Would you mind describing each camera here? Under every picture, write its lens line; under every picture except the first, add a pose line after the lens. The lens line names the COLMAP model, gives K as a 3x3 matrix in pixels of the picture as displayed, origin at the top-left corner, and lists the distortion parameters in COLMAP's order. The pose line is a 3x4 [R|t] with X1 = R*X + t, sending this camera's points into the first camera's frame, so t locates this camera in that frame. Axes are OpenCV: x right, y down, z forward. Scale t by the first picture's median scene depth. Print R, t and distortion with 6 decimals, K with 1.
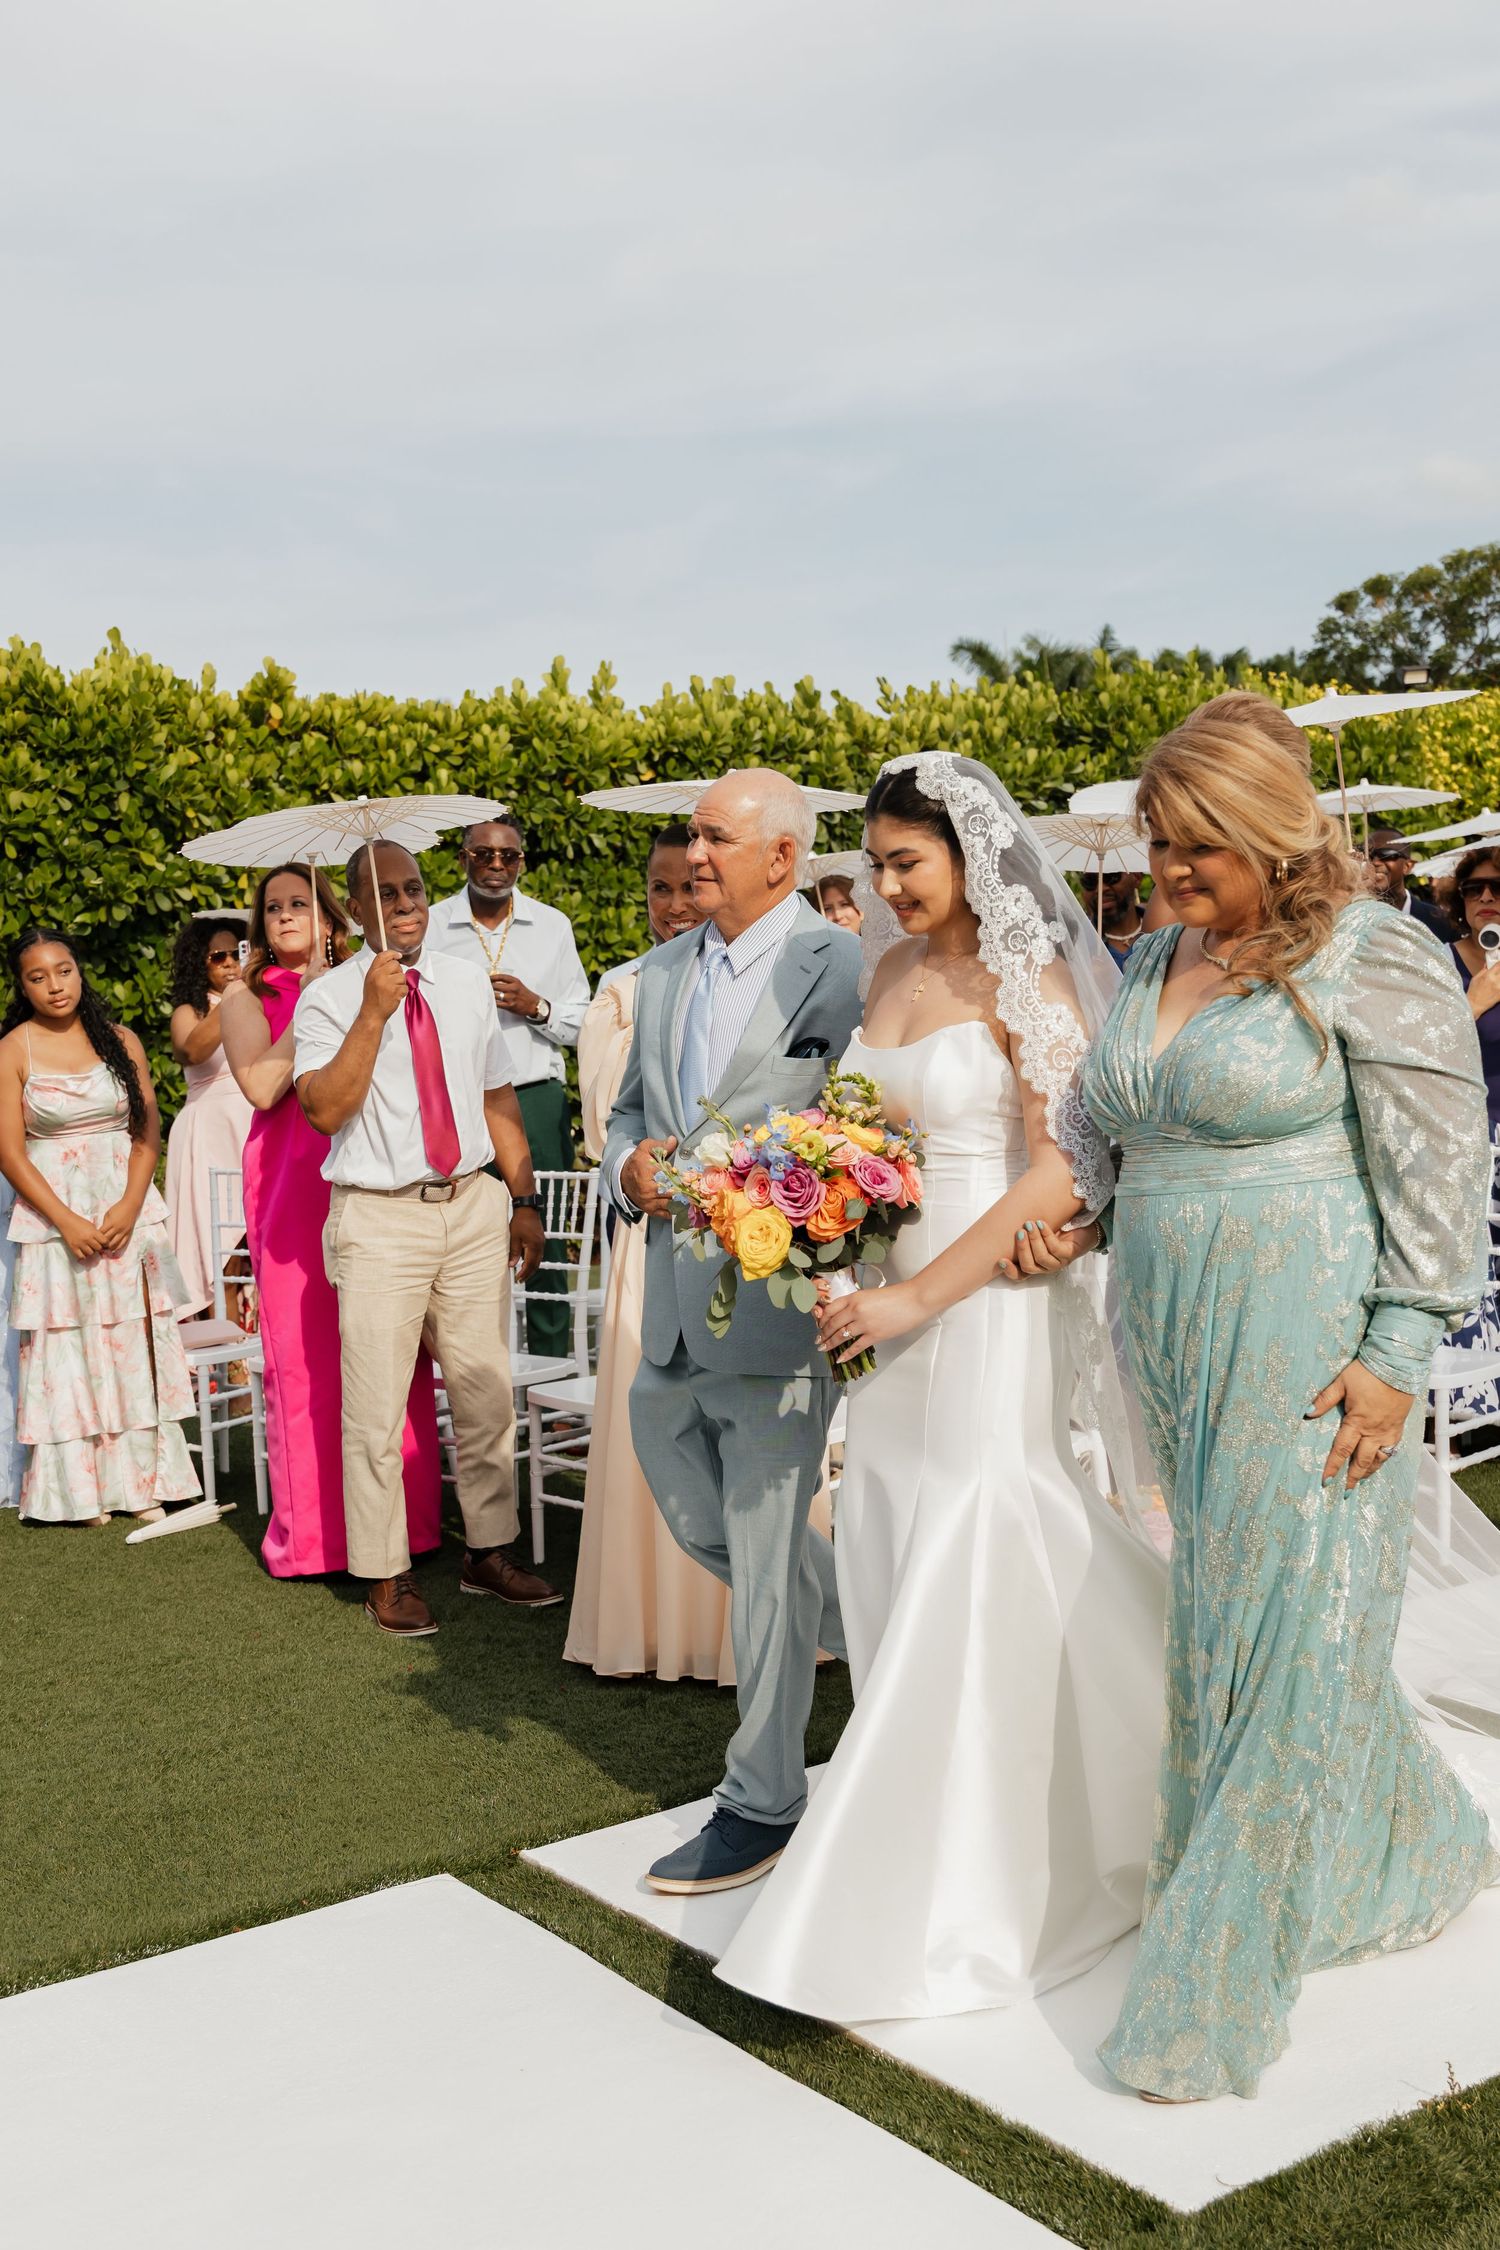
lens RADIAL K [[2502.7, 0, 750.0], [0, 2502.7, 1125.0], [0, 0, 1]] dist [0.003508, 0.034404]
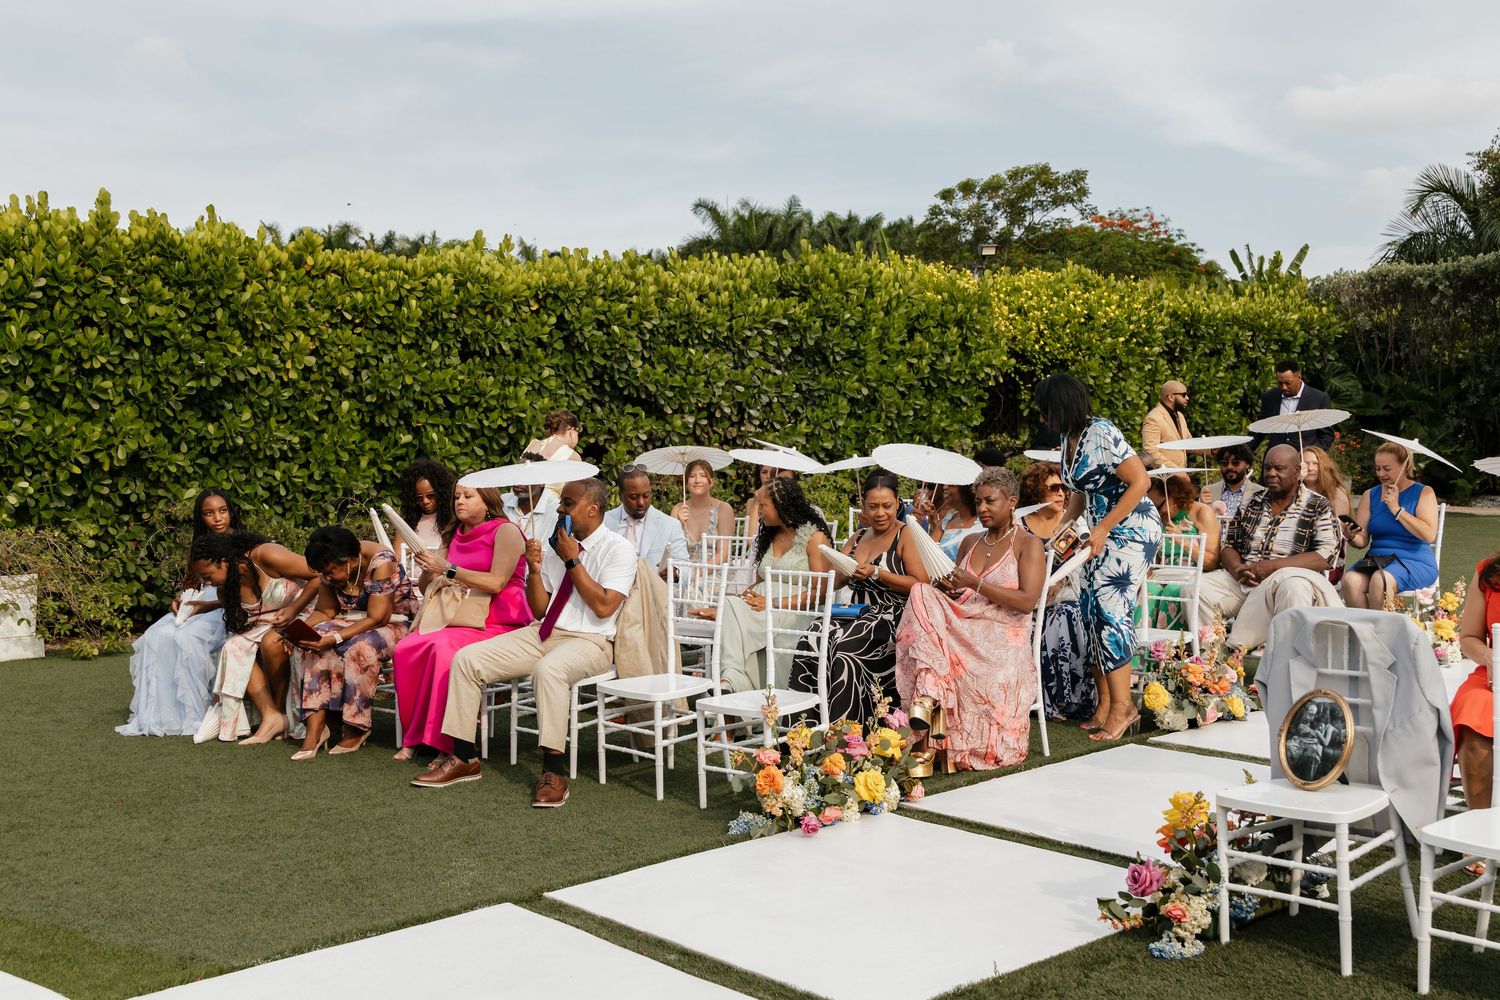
lens RADIAL K [[1668.5, 0, 750.0], [0, 1668.5, 500.0], [0, 0, 1]] dist [0.003508, 0.034404]
pose [[0.992125, 0.028090, 0.122063, -0.033043], [-0.026922, 0.999575, -0.011211, -0.004323], [-0.122326, 0.007837, 0.992459, -0.114421]]
